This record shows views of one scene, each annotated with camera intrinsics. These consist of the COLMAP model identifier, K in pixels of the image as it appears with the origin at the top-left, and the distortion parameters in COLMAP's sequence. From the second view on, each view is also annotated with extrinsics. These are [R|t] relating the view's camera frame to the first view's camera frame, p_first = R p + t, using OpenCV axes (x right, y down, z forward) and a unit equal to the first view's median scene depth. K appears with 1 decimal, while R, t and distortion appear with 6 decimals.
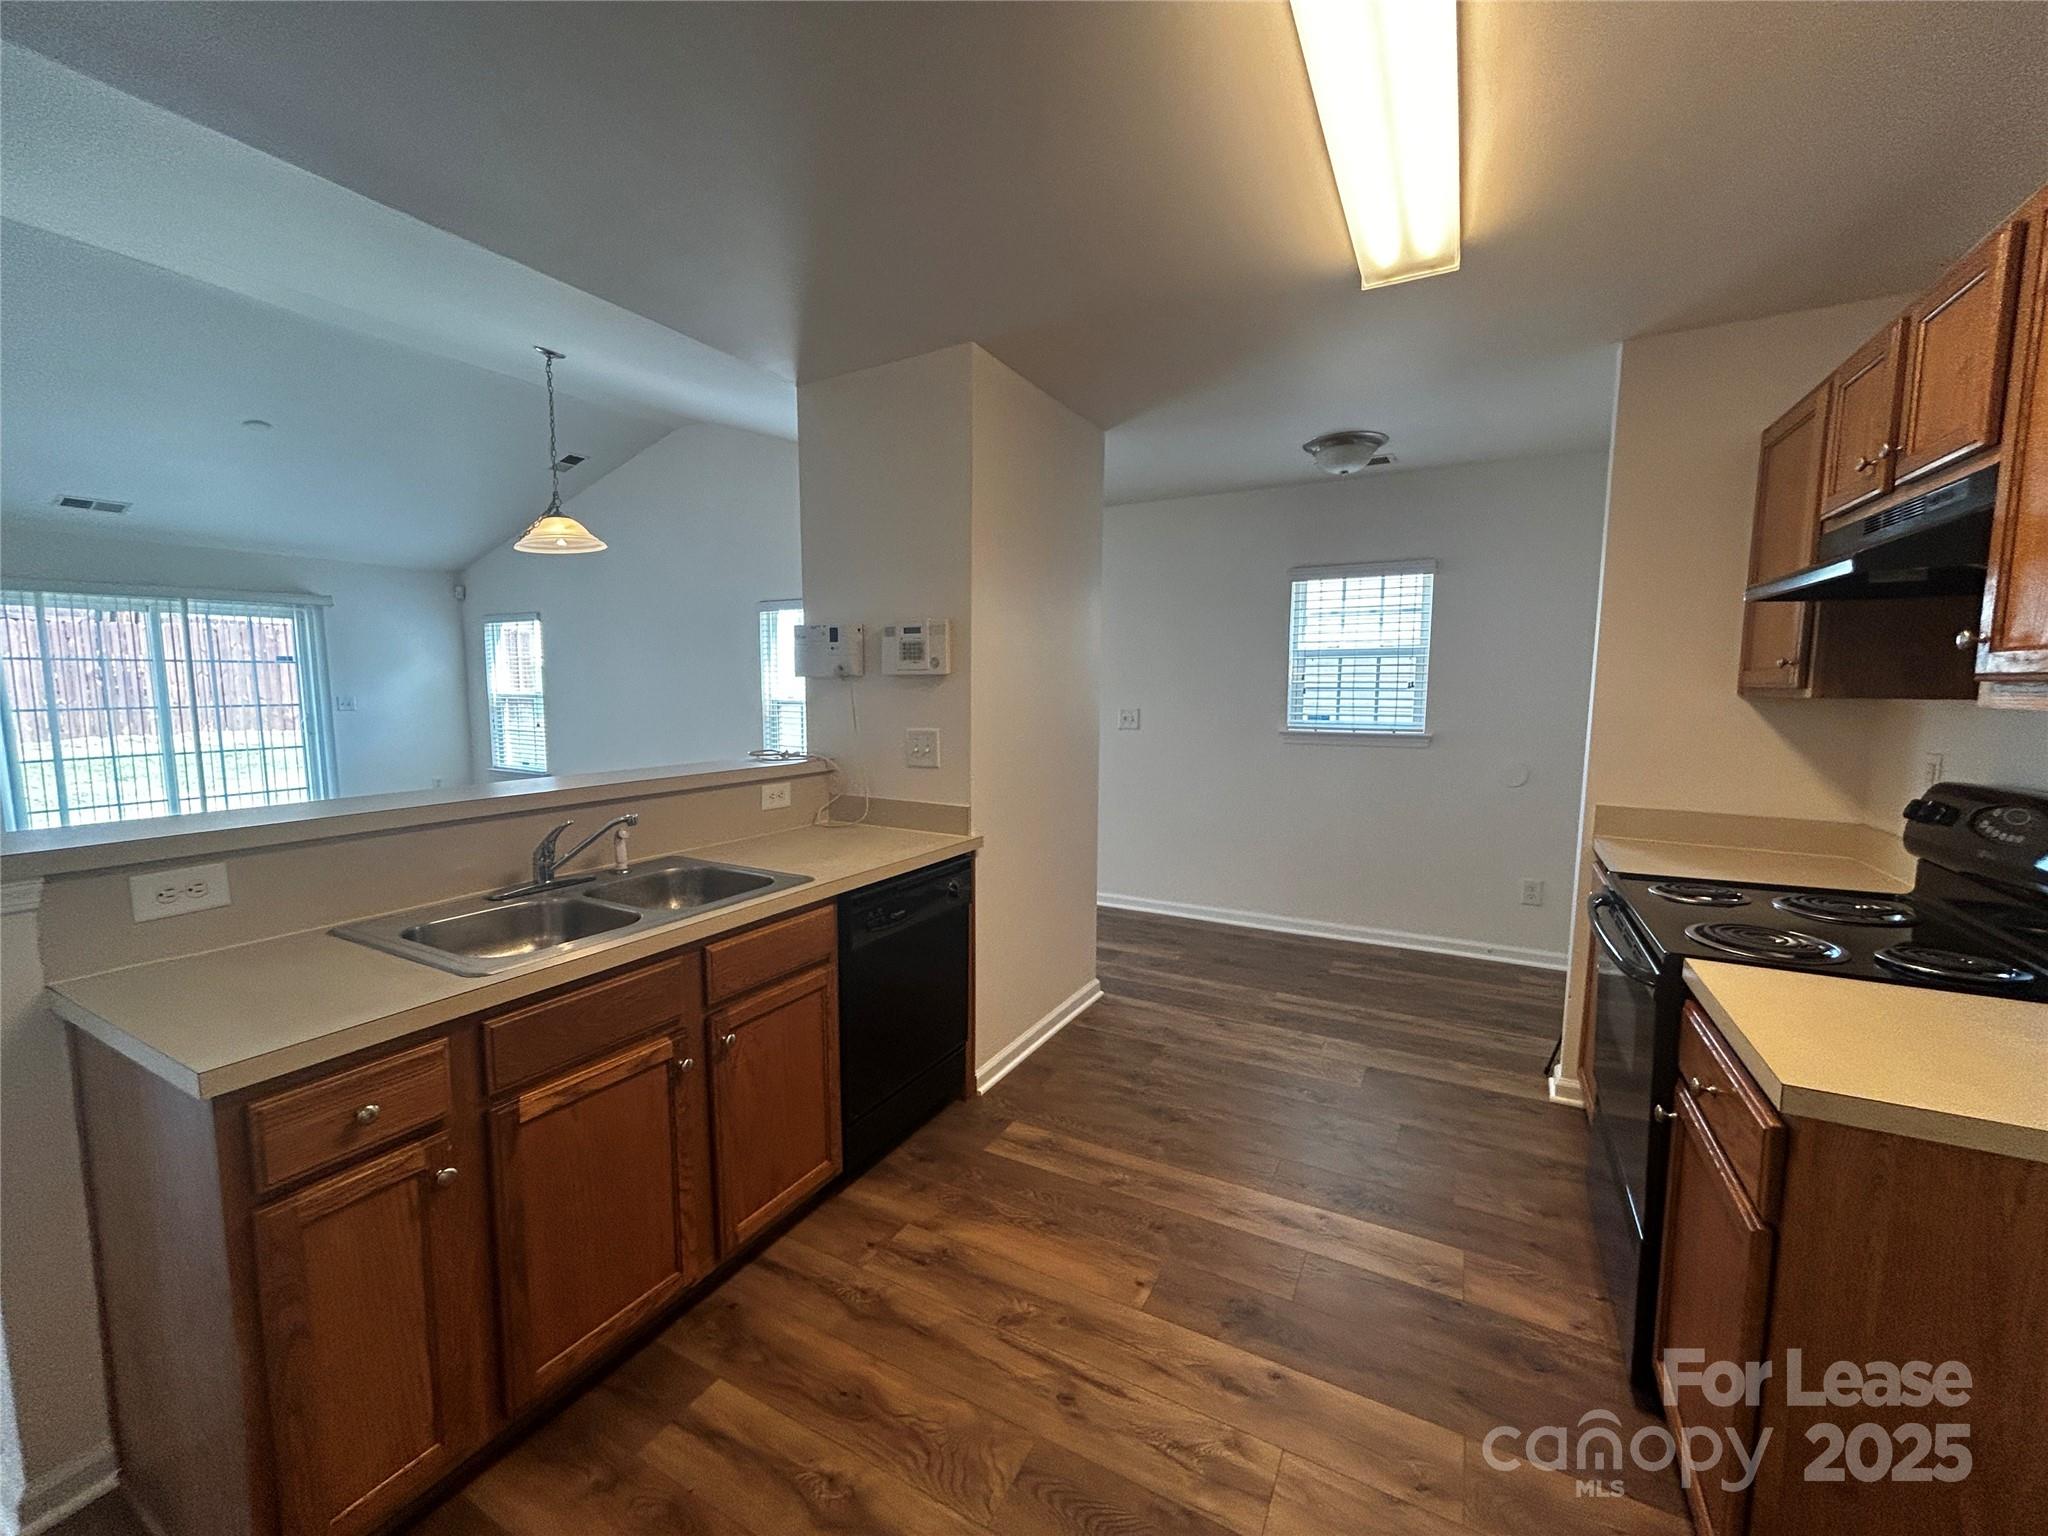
lens RADIAL K [[833.8, 0, 1017.8], [0, 833.8, 769.3], [0, 0, 1]] dist [-0.000257, 0.000559]
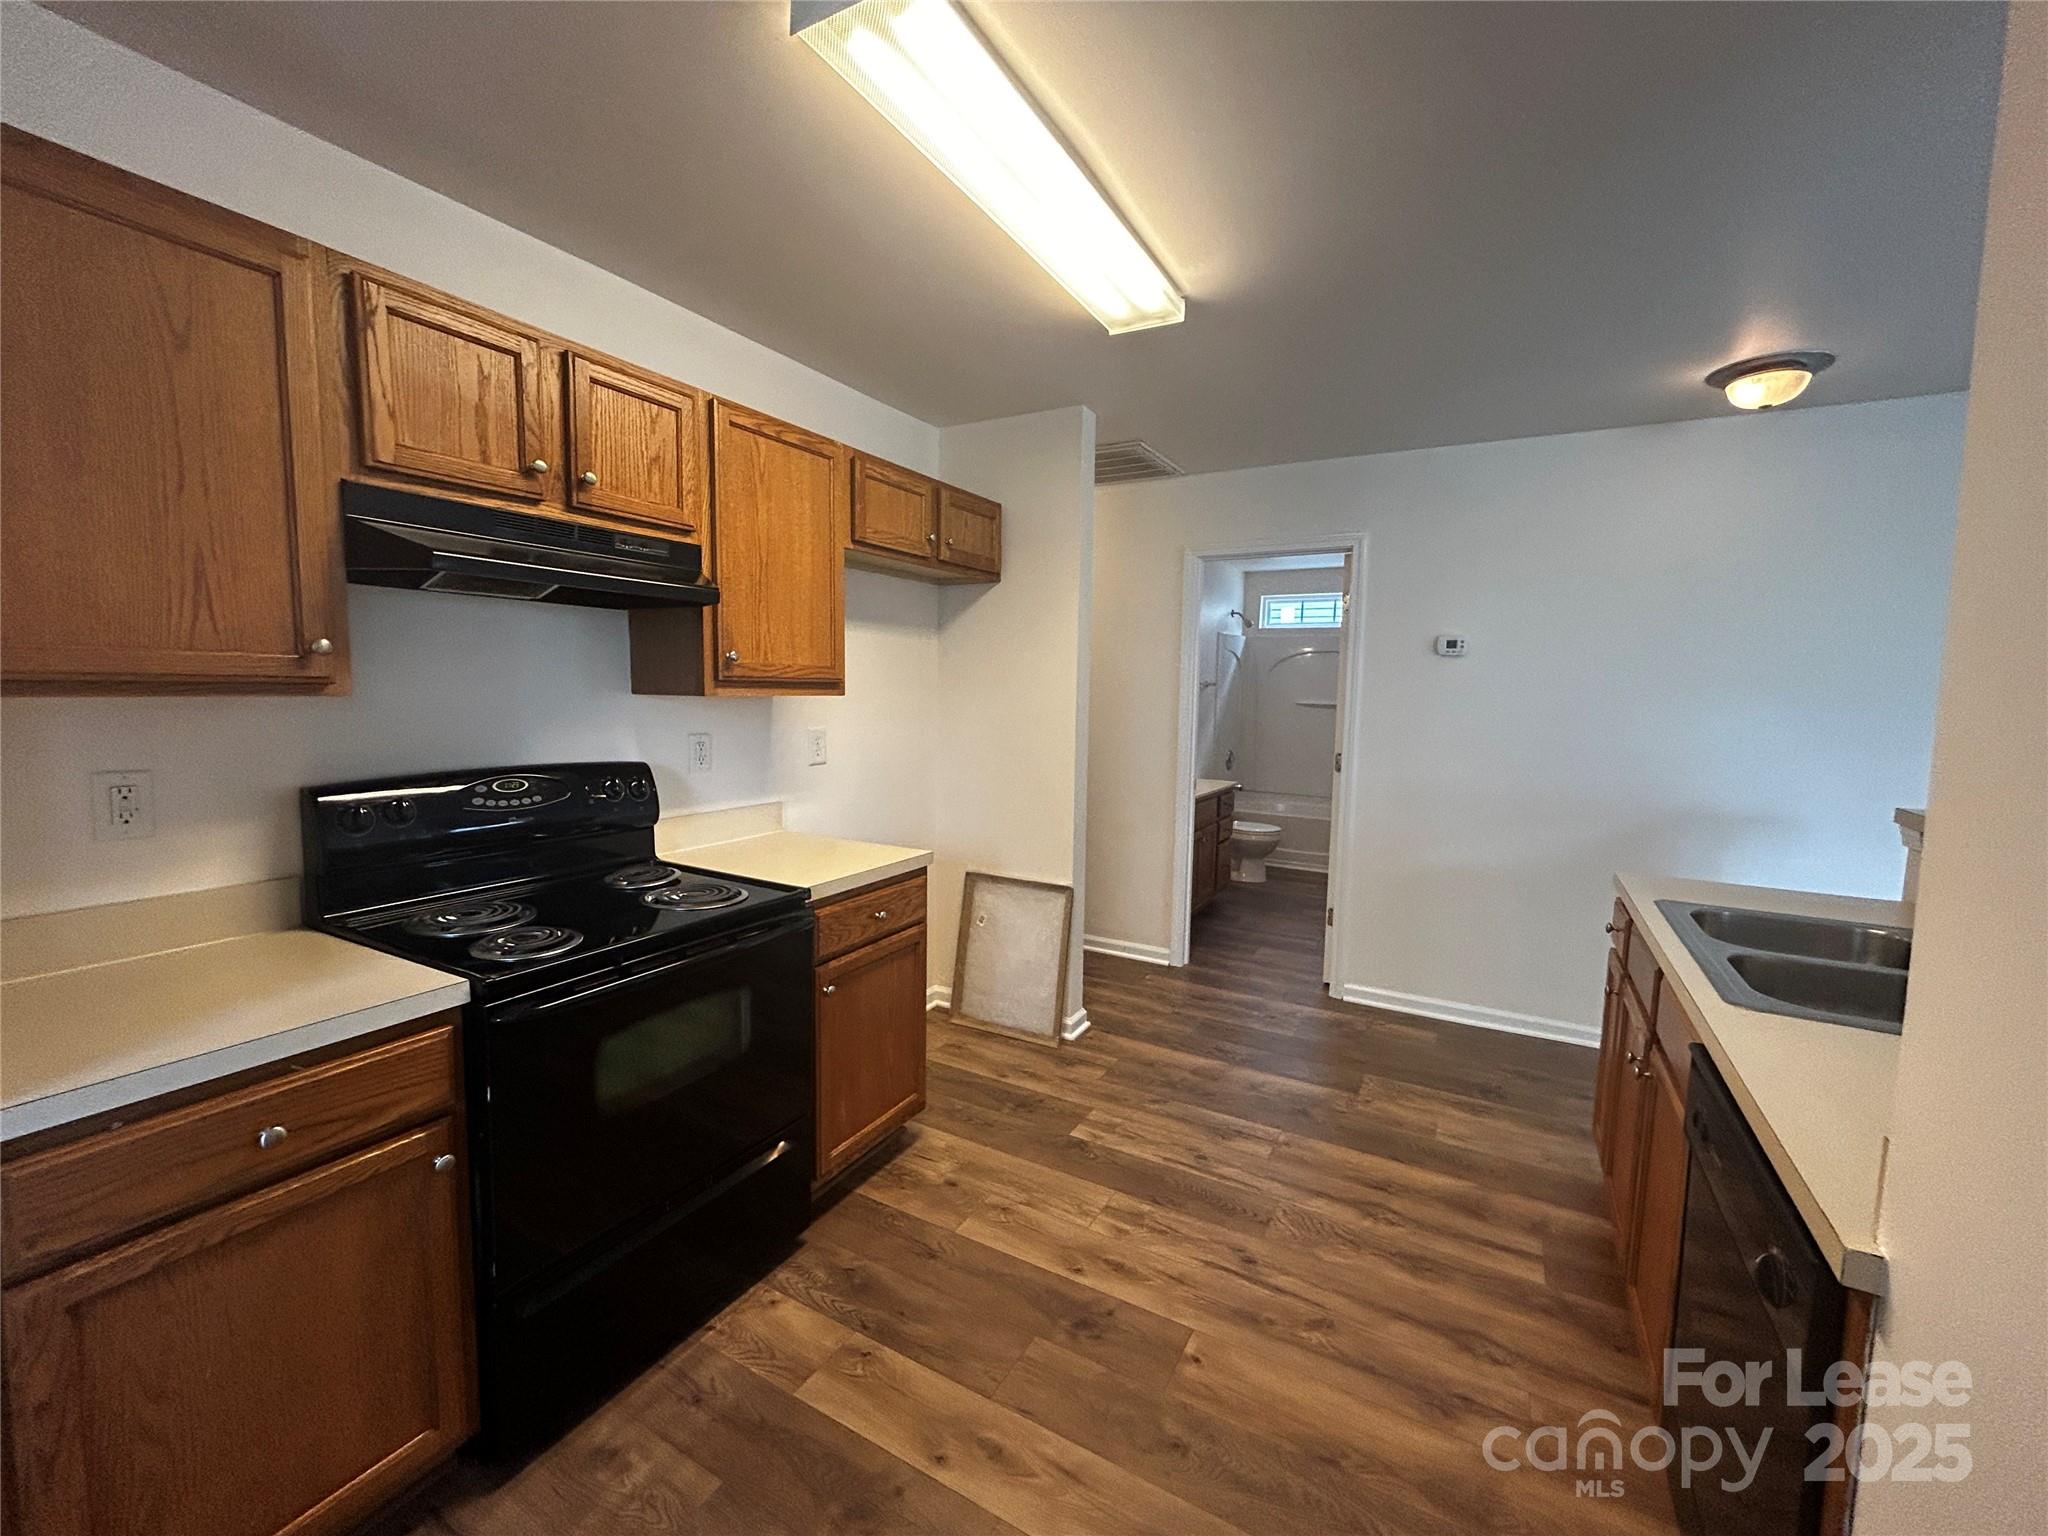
lens RADIAL K [[833.8, 0, 1018.4], [0, 833.8, 766.3], [0, 0, 1]] dist [-0.000257, 0.000559]
pose [[-0.999581, -0.021097, 0.019836, 0.268257], [-0.016690, 0.979502, 0.200741, -0.152942], [-0.023664, 0.200325, -0.979444, 1.413069]]
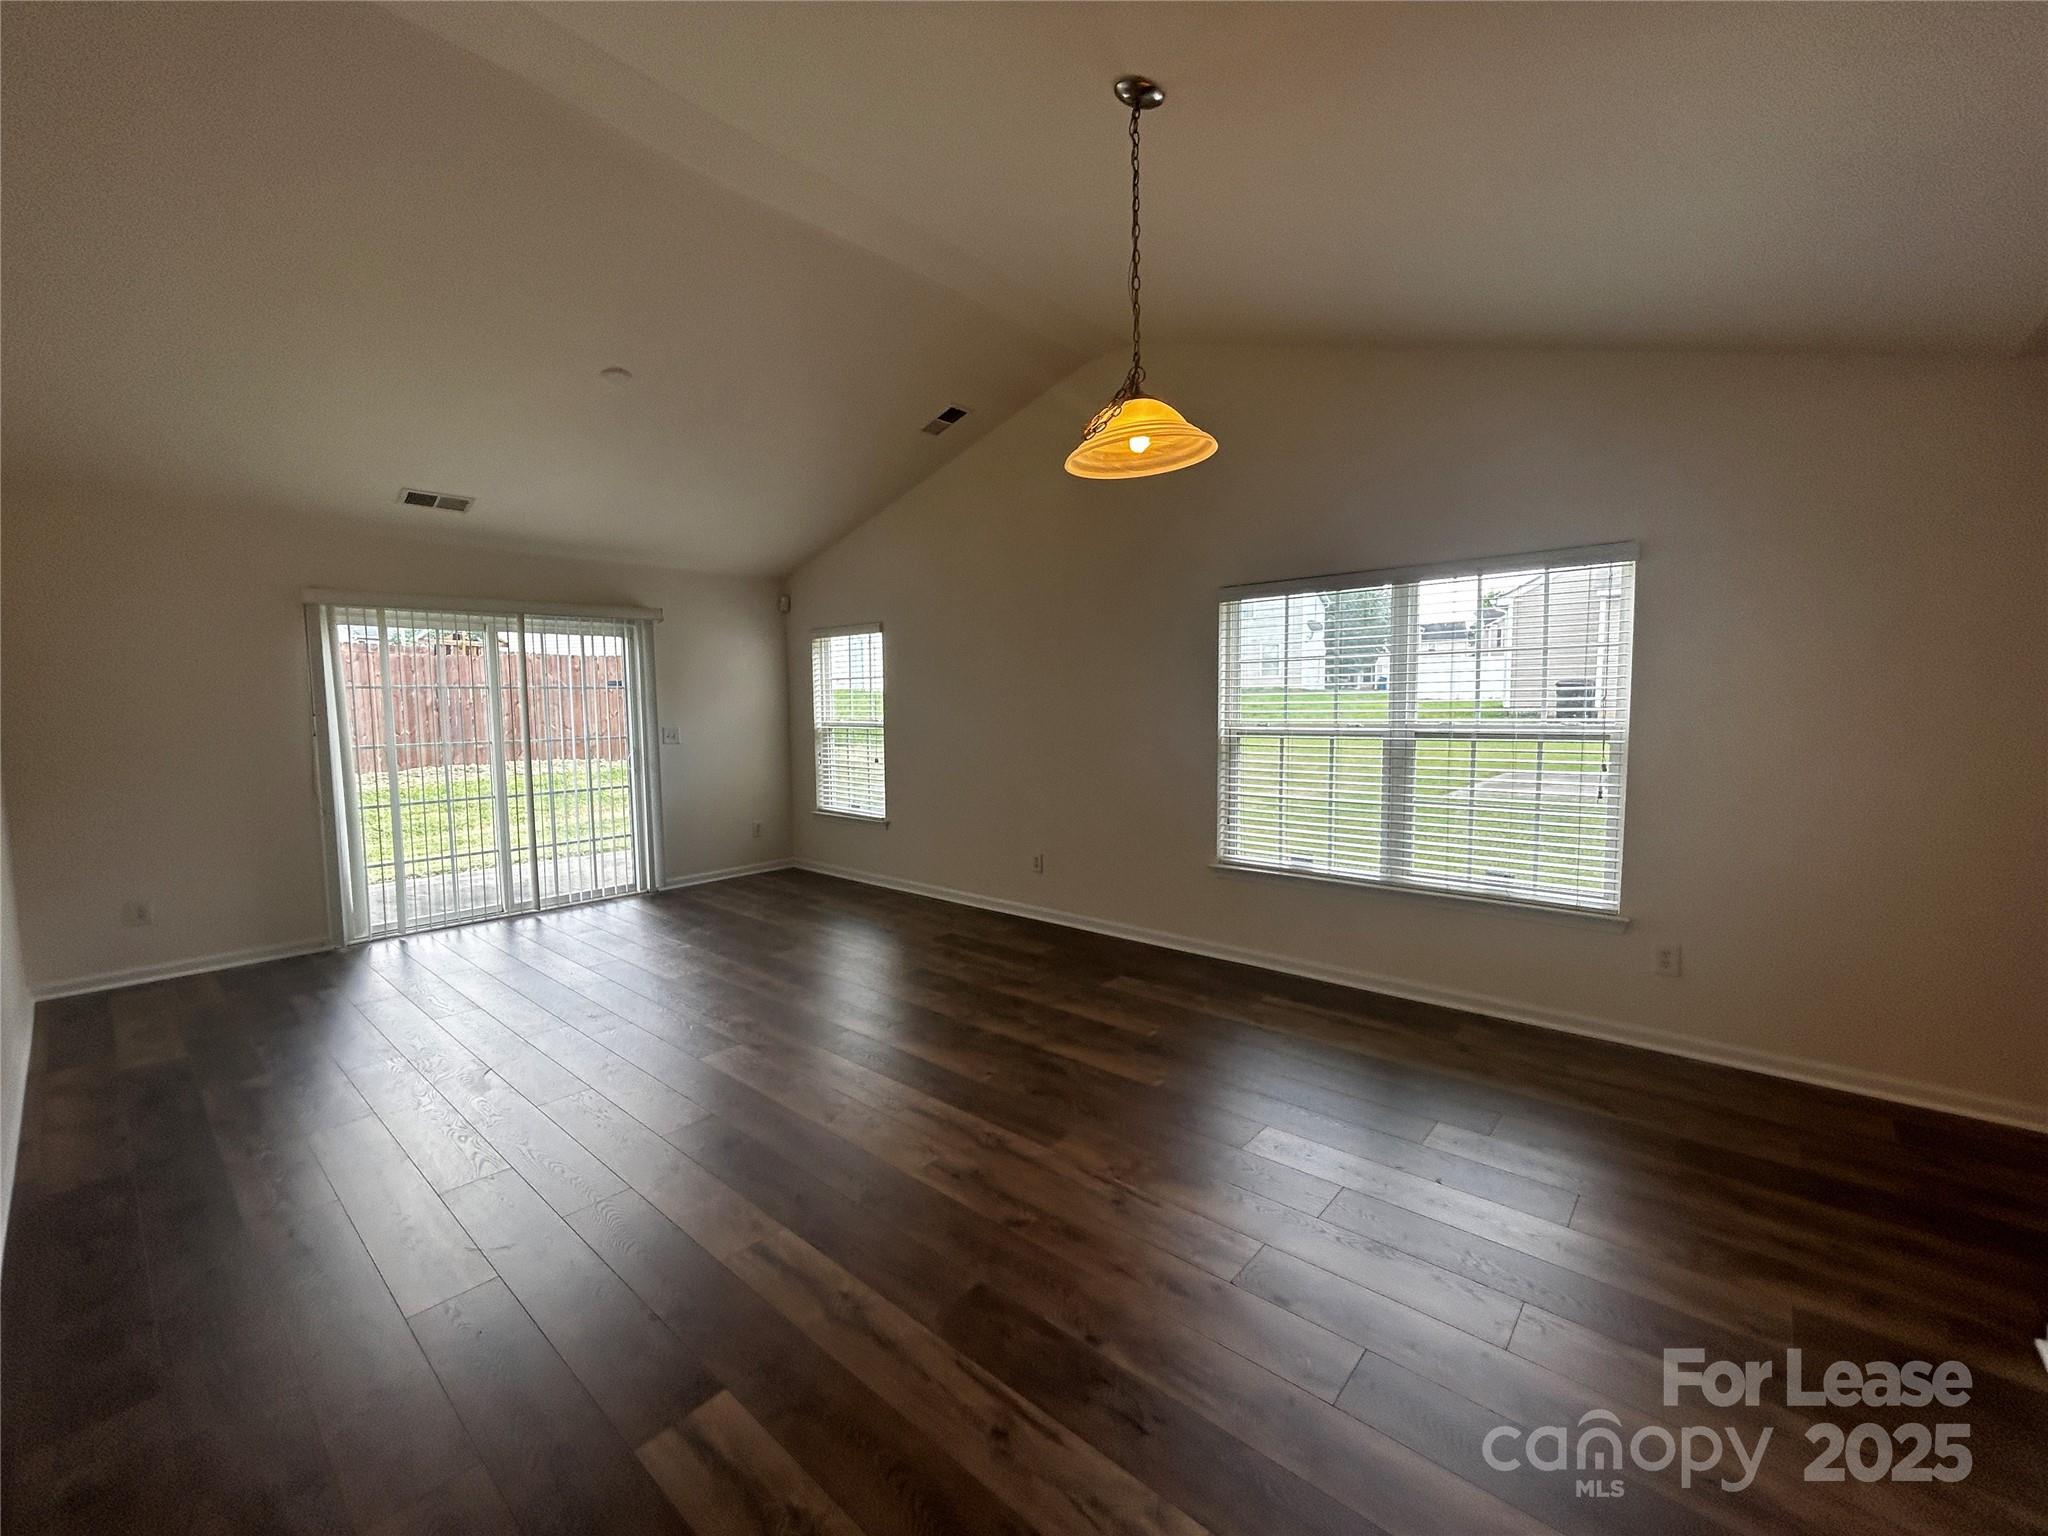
lens RADIAL K [[833.8, 0, 1010.7], [0, 833.8, 774.1], [0, 0, 1]] dist [-0.000257, 0.000559]
pose [[0.973748, 0.005090, -0.227572, -0.839457], [-0.009539, 0.999784, -0.018456, -0.082315], [0.227429, 0.020142, 0.973586, 0.760122]]
